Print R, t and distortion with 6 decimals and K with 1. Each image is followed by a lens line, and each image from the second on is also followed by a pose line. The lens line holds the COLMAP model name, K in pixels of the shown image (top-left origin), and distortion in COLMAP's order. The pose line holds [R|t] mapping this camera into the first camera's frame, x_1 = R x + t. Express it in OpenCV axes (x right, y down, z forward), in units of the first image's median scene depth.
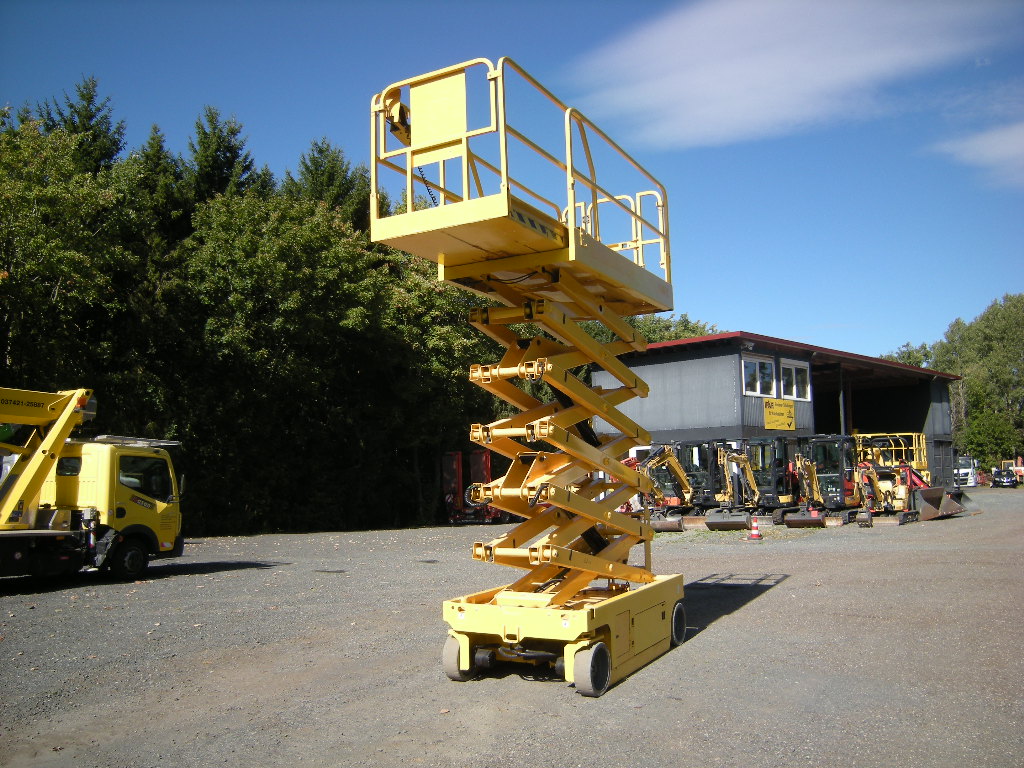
lens RADIAL K [[853.2, 0, 512.0], [0, 853.2, 384.0], [0, 0, 1]] dist [-0.098236, 0.014210]
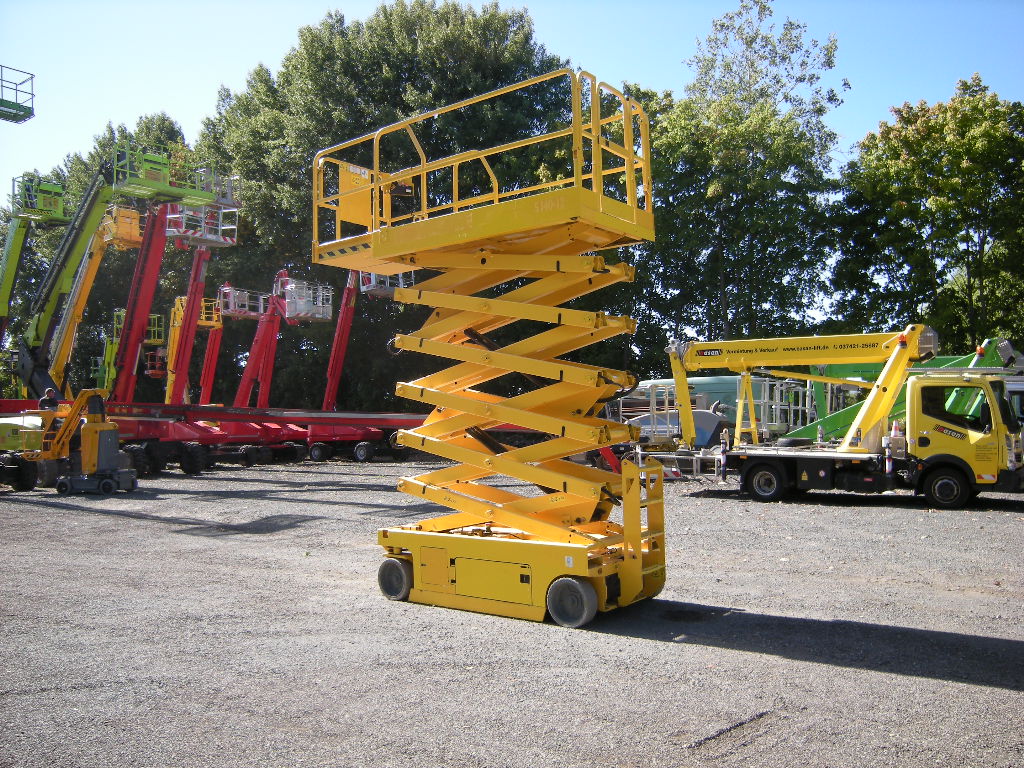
lens RADIAL K [[852.5, 0, 517.4], [0, 852.5, 379.4], [0, 0, 1]] dist [-0.101176, 0.010105]
pose [[-0.151702, -0.023921, -0.988137, 0.357924], [0.129493, 0.990610, -0.043861, 0.032441], [0.979907, -0.134610, -0.147180, 0.377414]]
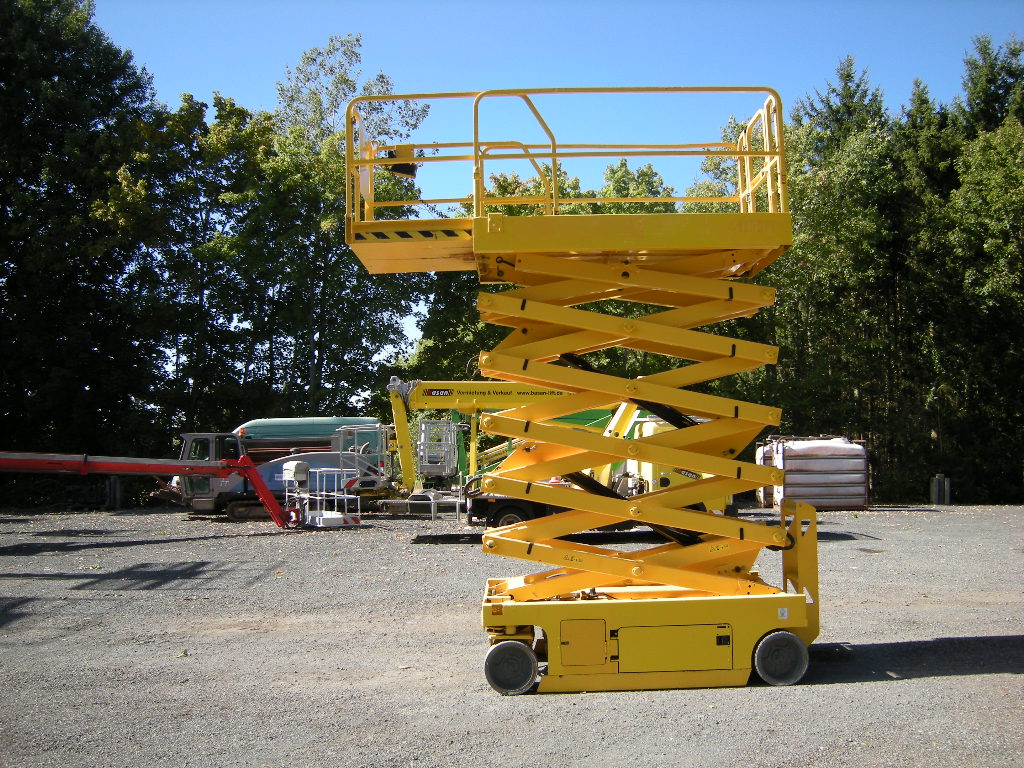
lens RADIAL K [[852.5, 0, 517.4], [0, 852.5, 379.4], [0, 0, 1]] dist [-0.101176, 0.010105]
pose [[0.472900, -0.064234, -0.878772, 0.266786], [0.104814, 0.994359, -0.016279, 0.006461], [0.874860, -0.084409, 0.476965, 0.156492]]
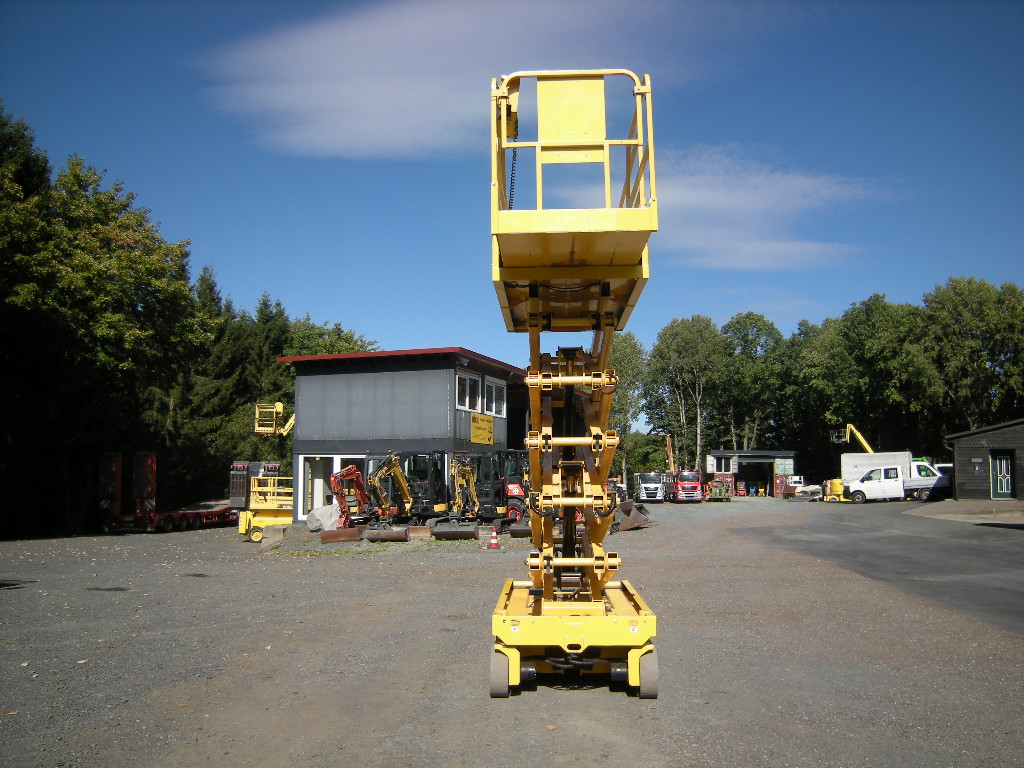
lens RADIAL K [[853.2, 0, 512.0], [0, 853.2, 384.0], [0, 0, 1]] dist [-0.098236, 0.014210]
pose [[0.901140, 0.065736, 0.428515, -0.135527], [-0.061009, 0.997830, -0.024771, 0.005130], [-0.429213, -0.003821, 0.903195, 0.035359]]
